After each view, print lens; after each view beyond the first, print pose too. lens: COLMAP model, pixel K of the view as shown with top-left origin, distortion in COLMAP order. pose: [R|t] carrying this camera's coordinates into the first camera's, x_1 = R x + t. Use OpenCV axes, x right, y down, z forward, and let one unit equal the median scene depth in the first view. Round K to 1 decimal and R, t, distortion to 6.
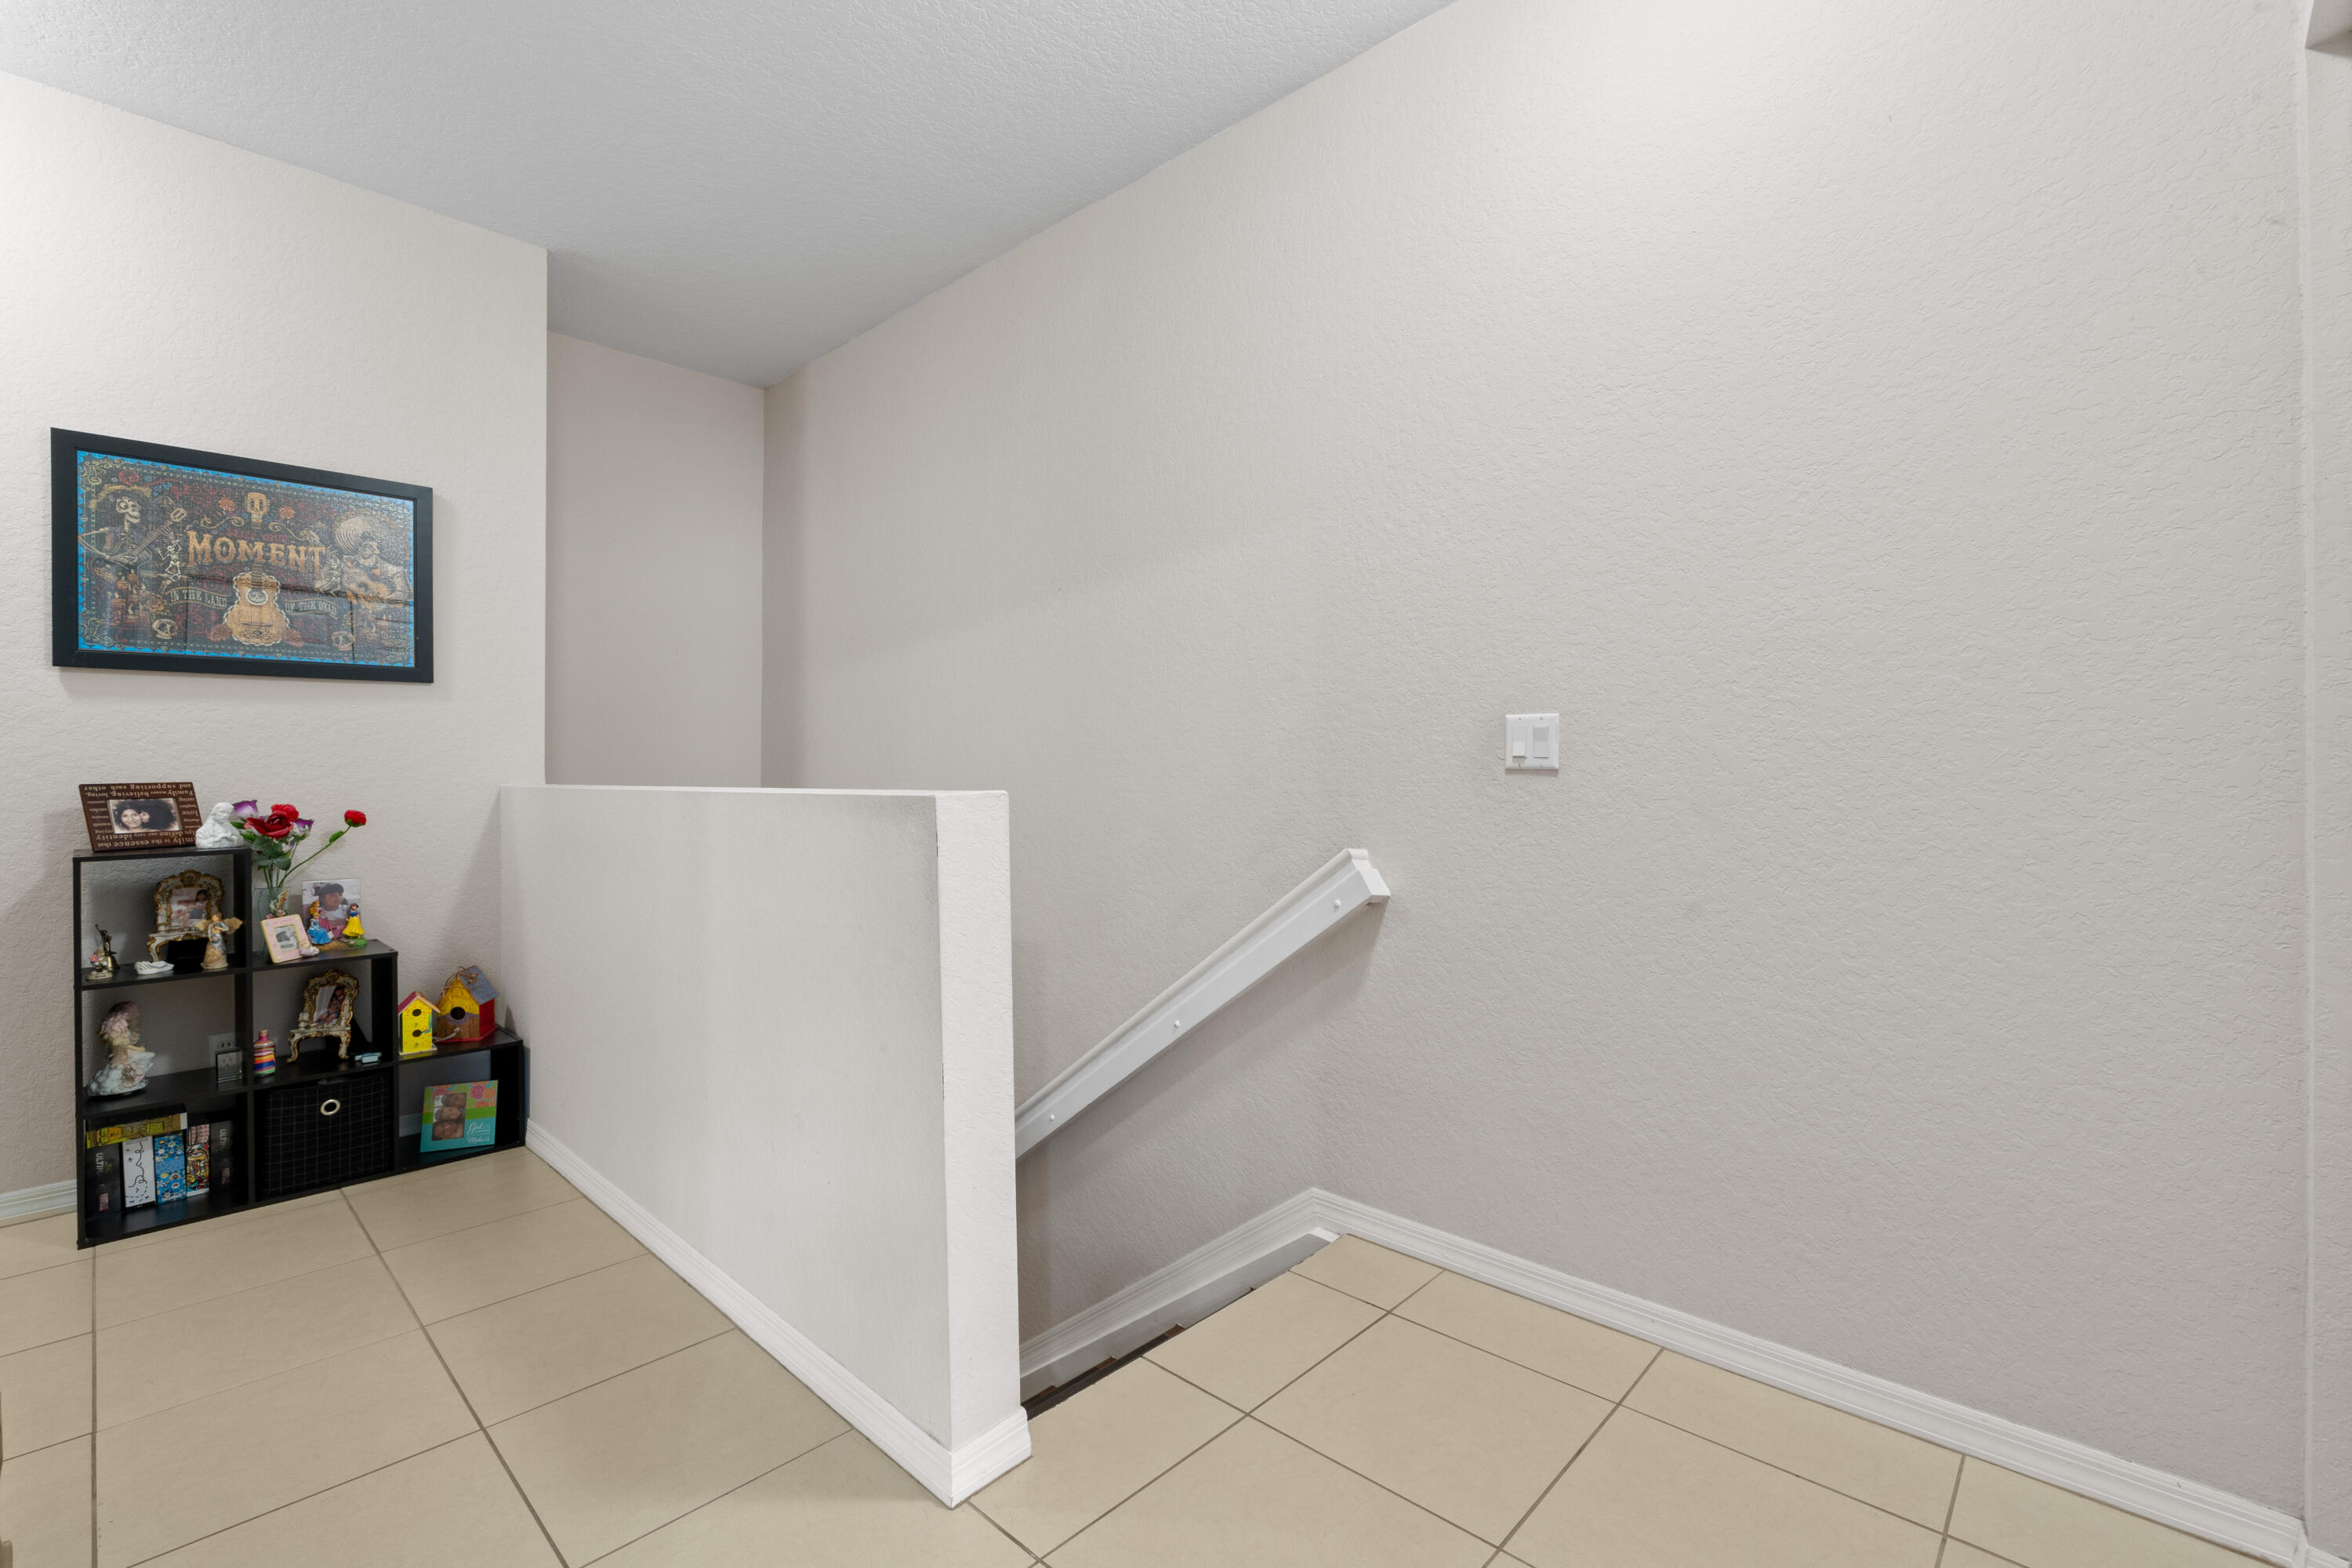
lens RADIAL K [[1041.4, 0, 1182.8], [0, 1041.4, 773.3], [0, 0, 1]] dist [-0.009166, 0.000464]
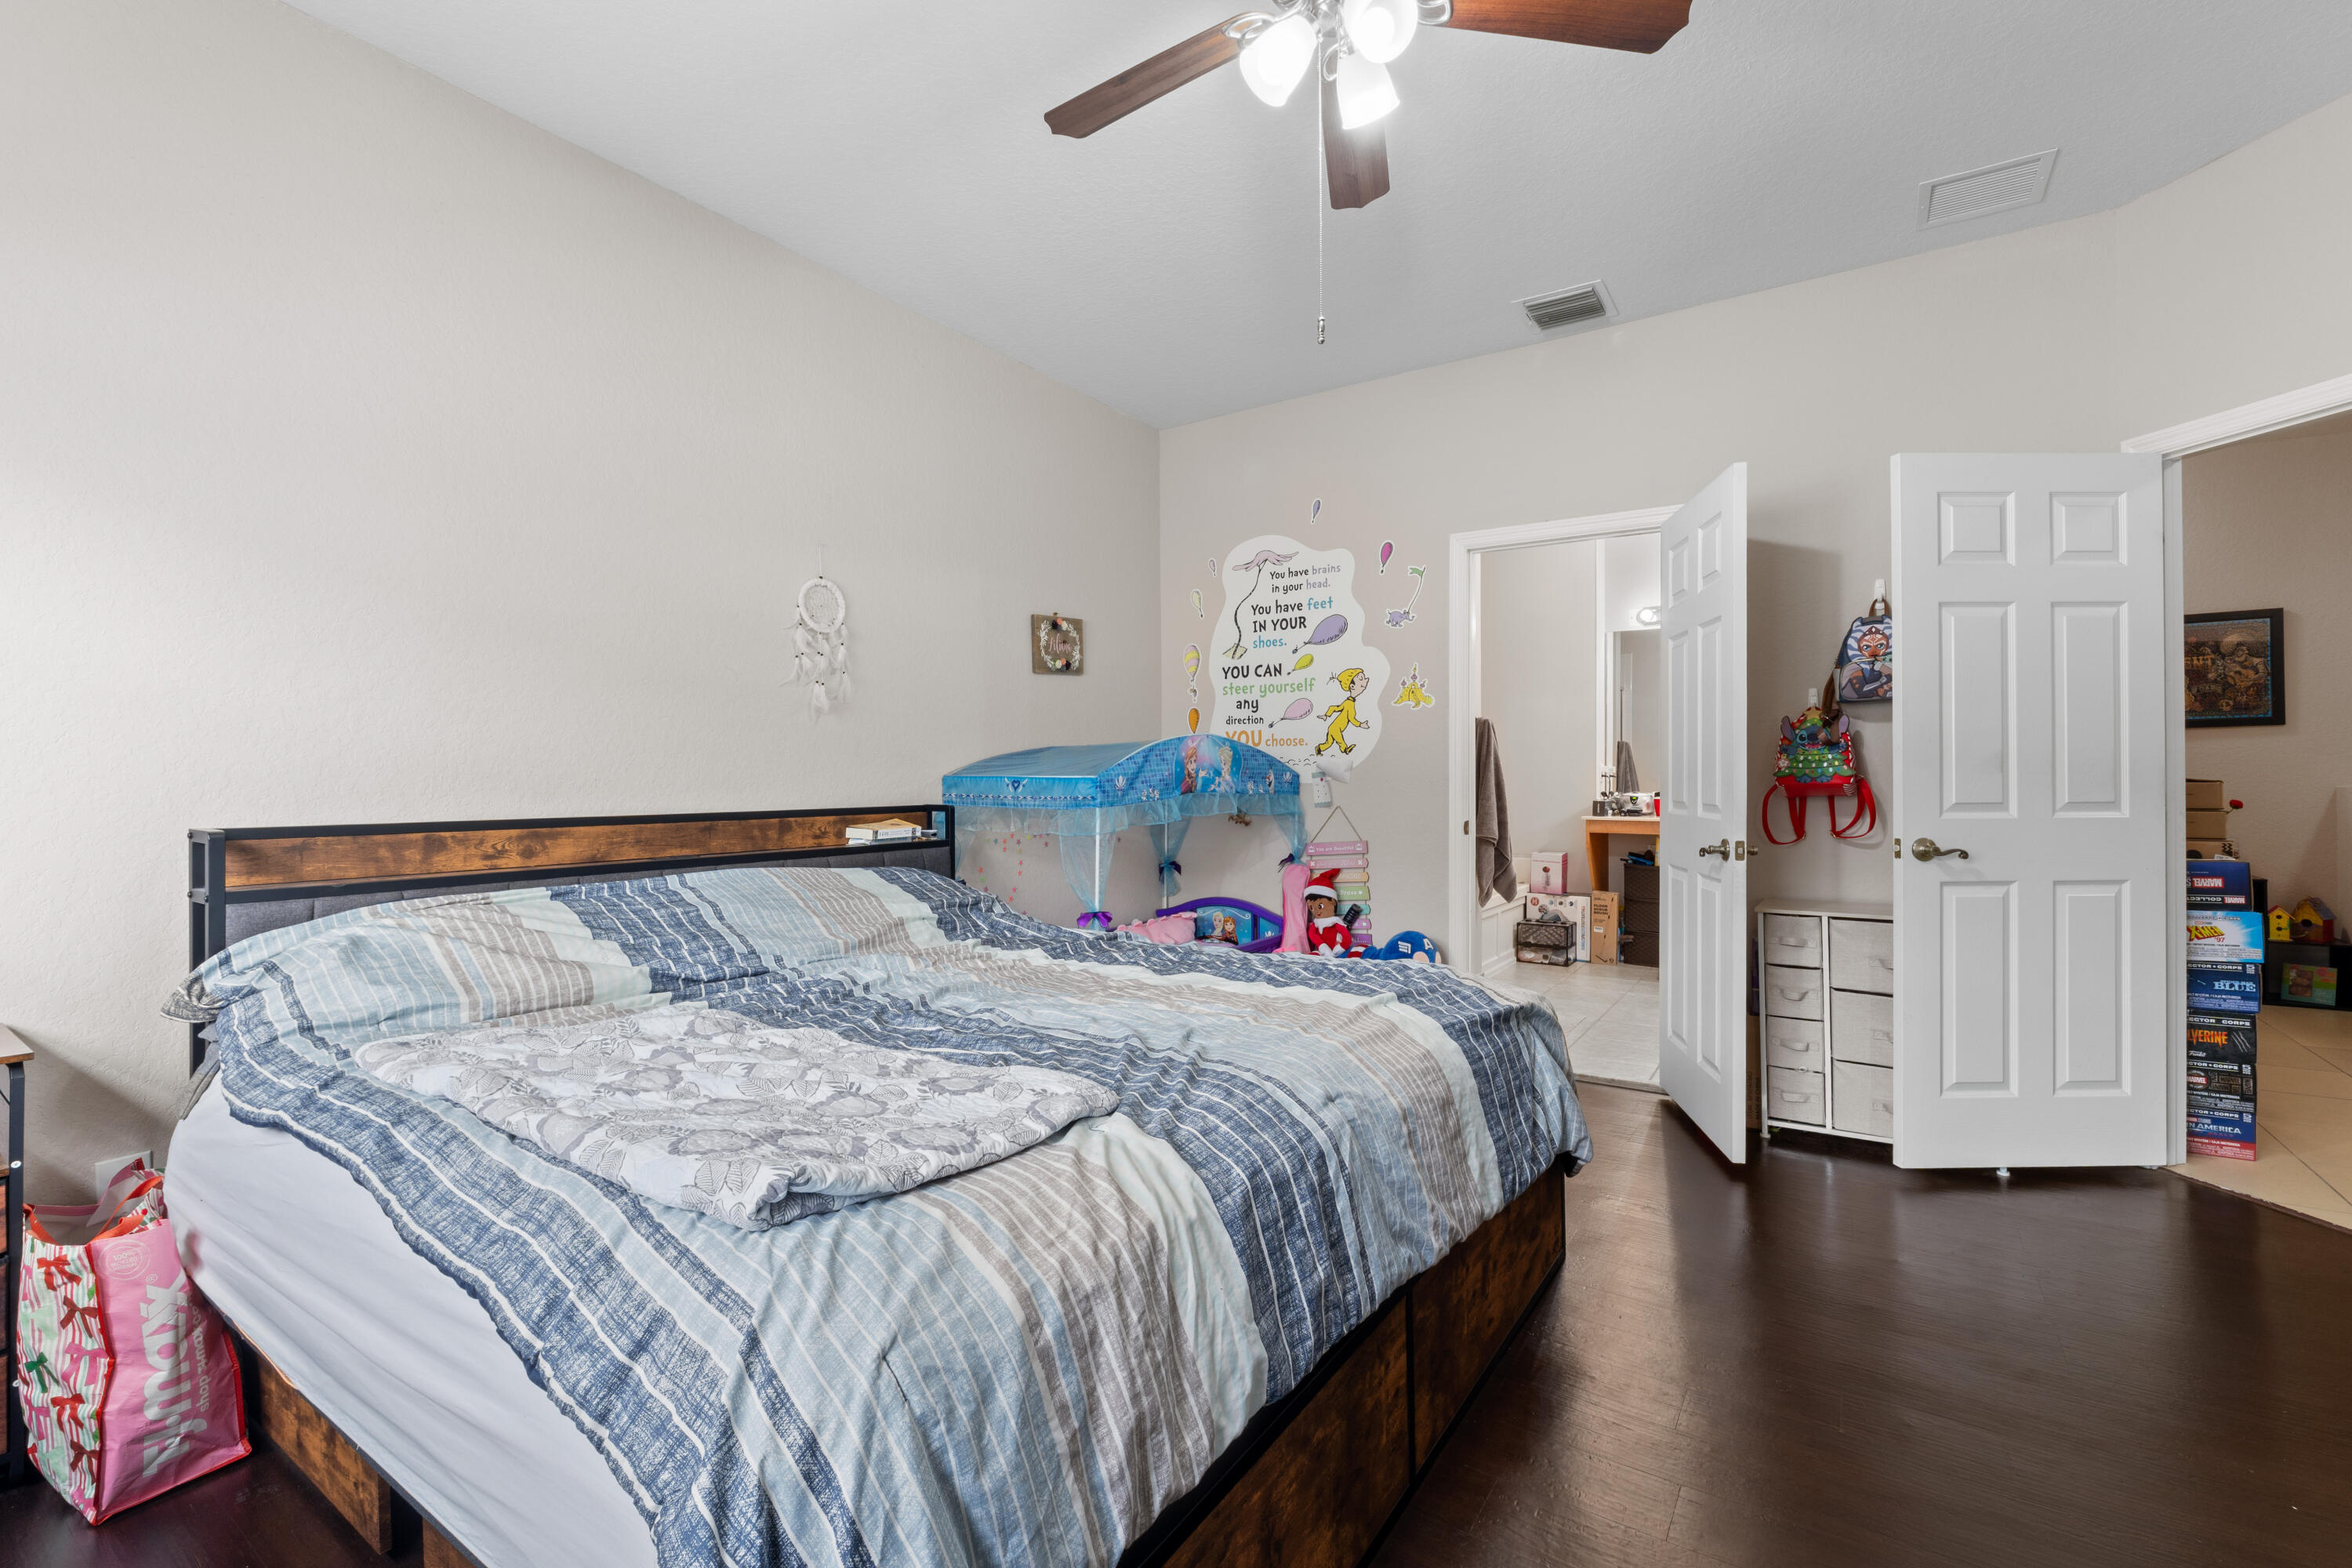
lens RADIAL K [[1041.4, 0, 1162.6], [0, 1041.4, 787.5], [0, 0, 1]] dist [-0.009166, 0.000464]
pose [[0.160533, -0.003781, -0.987023, 0.687718], [0.008060, 0.999964, -0.002520, 0.003457], [0.986998, -0.007551, 0.160557, -1.159188]]
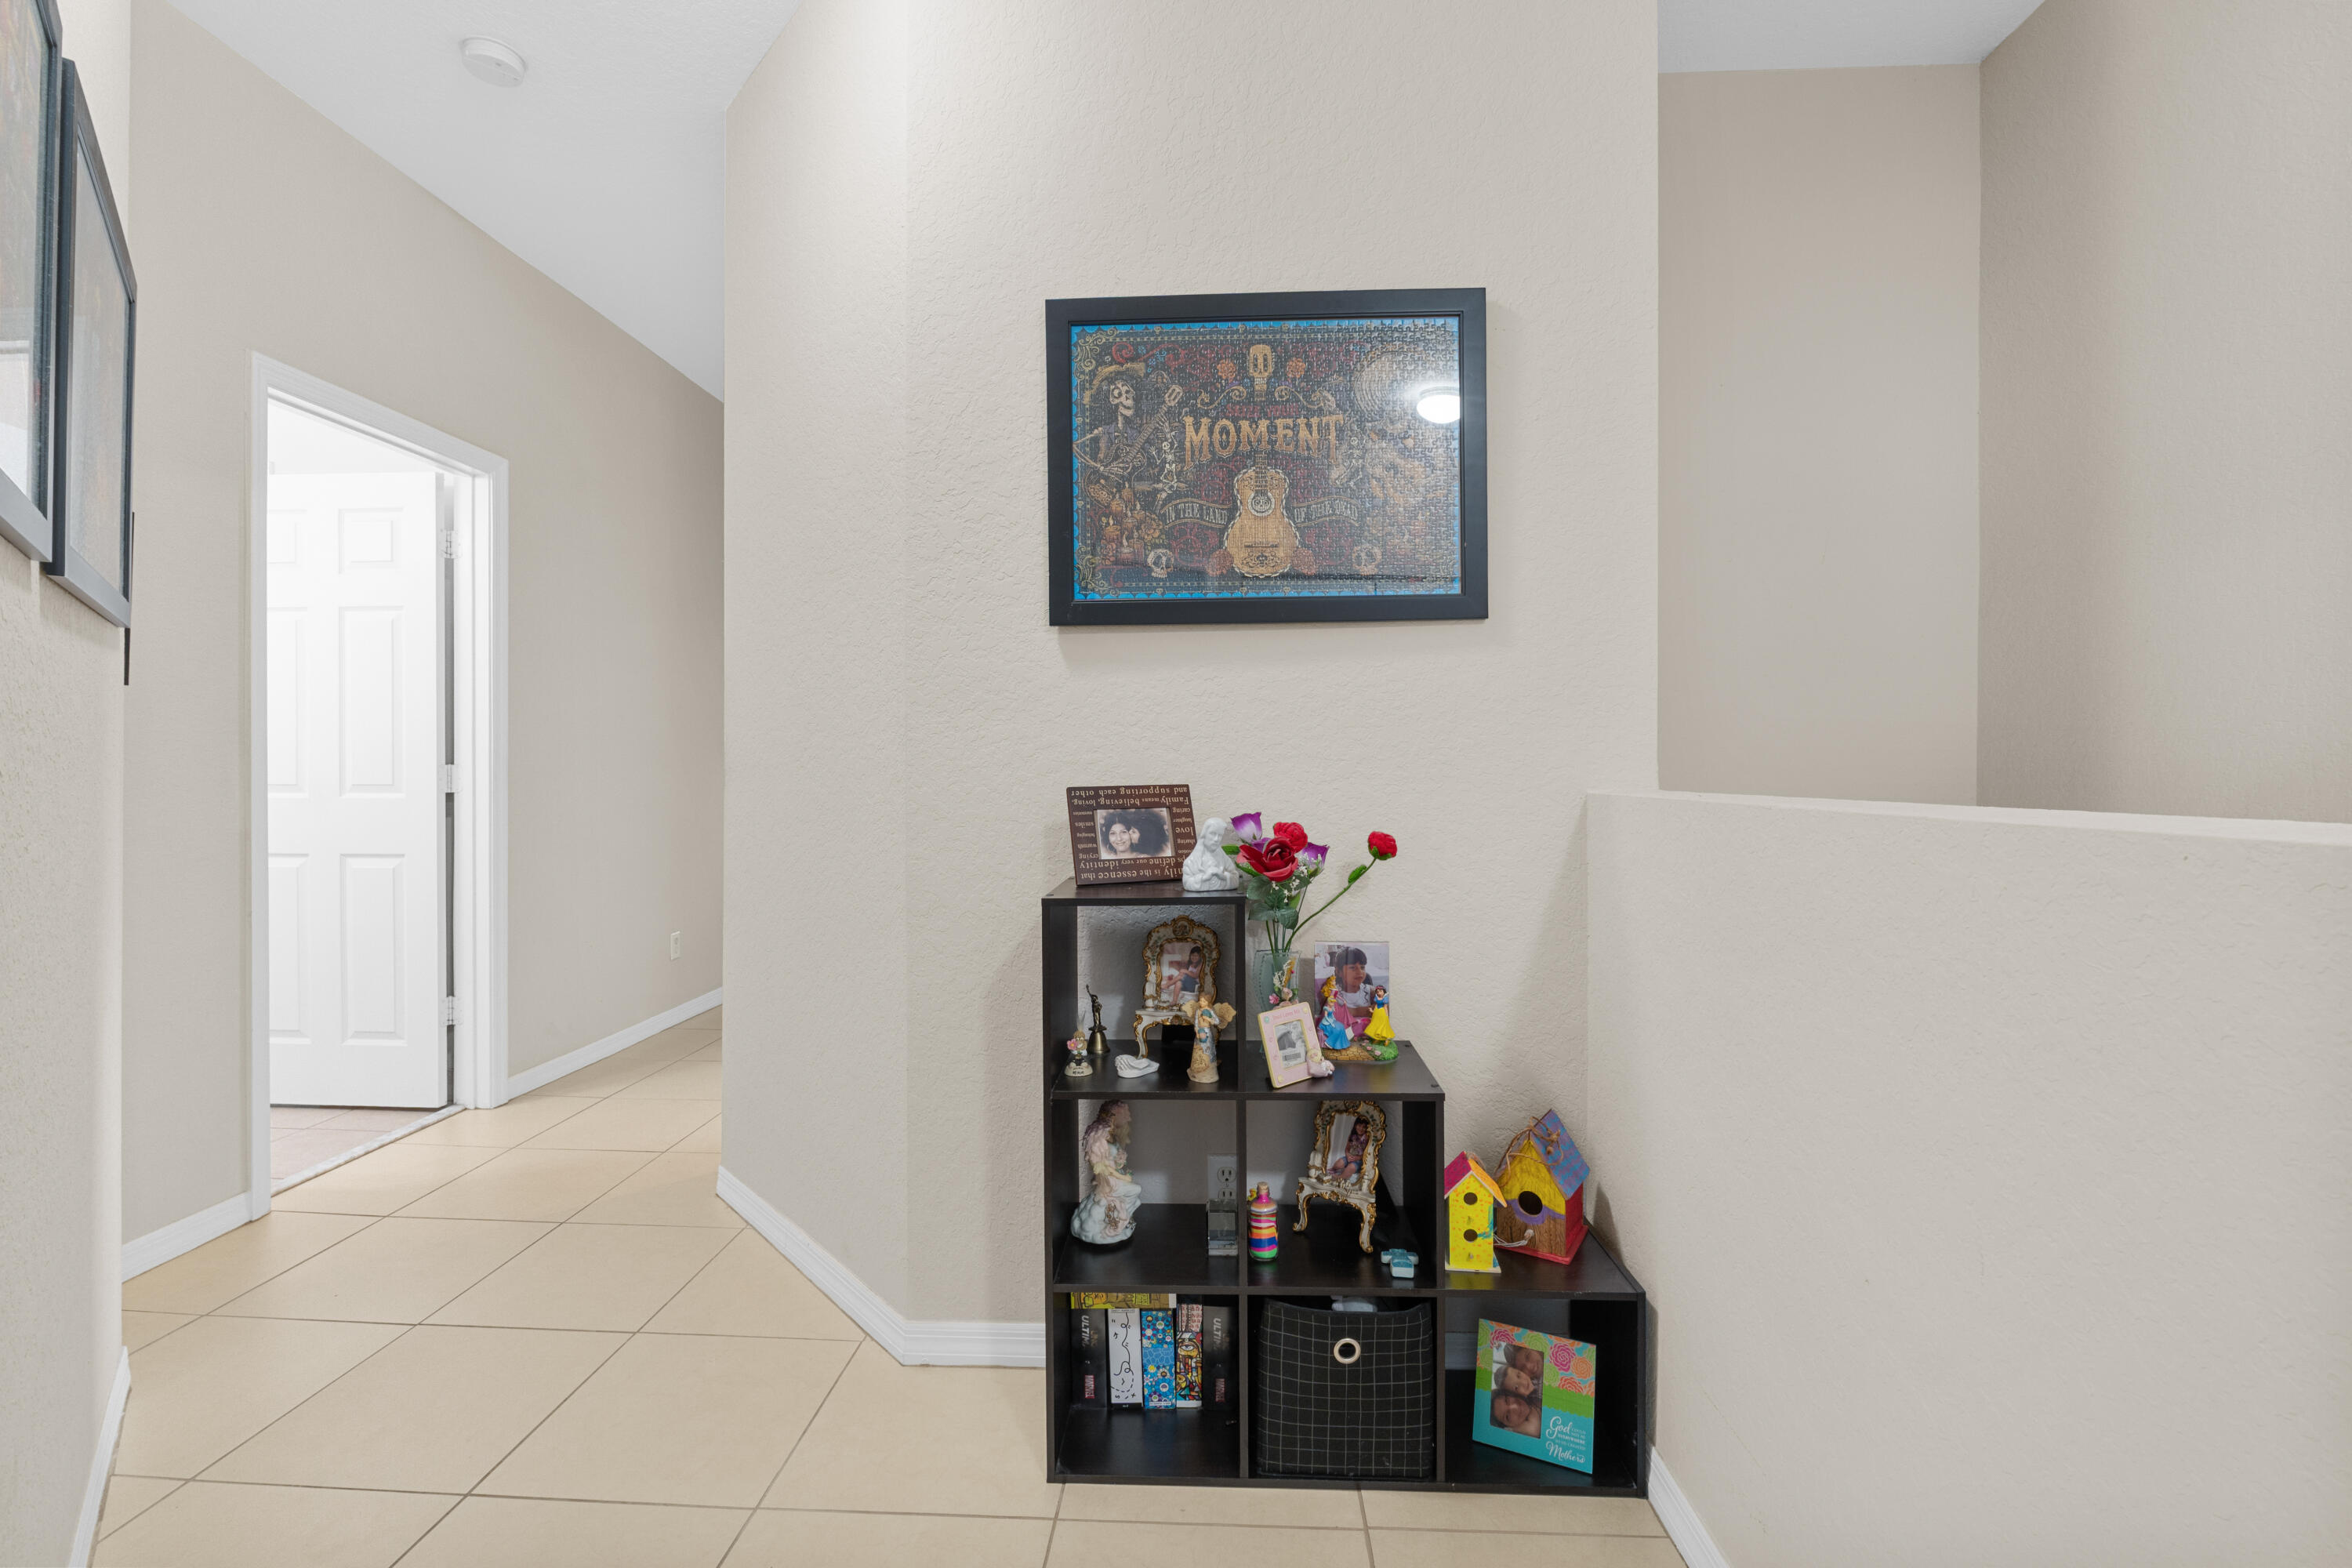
lens RADIAL K [[1041.4, 0, 1170.4], [0, 1041.4, 767.9], [0, 0, 1]] dist [-0.009166, 0.000464]
pose [[0.645608, 0.004186, -0.763657, -0.429930], [0.001724, 0.999974, 0.006939, -0.006744], [0.763667, -0.005796, 0.645585, 0.531793]]
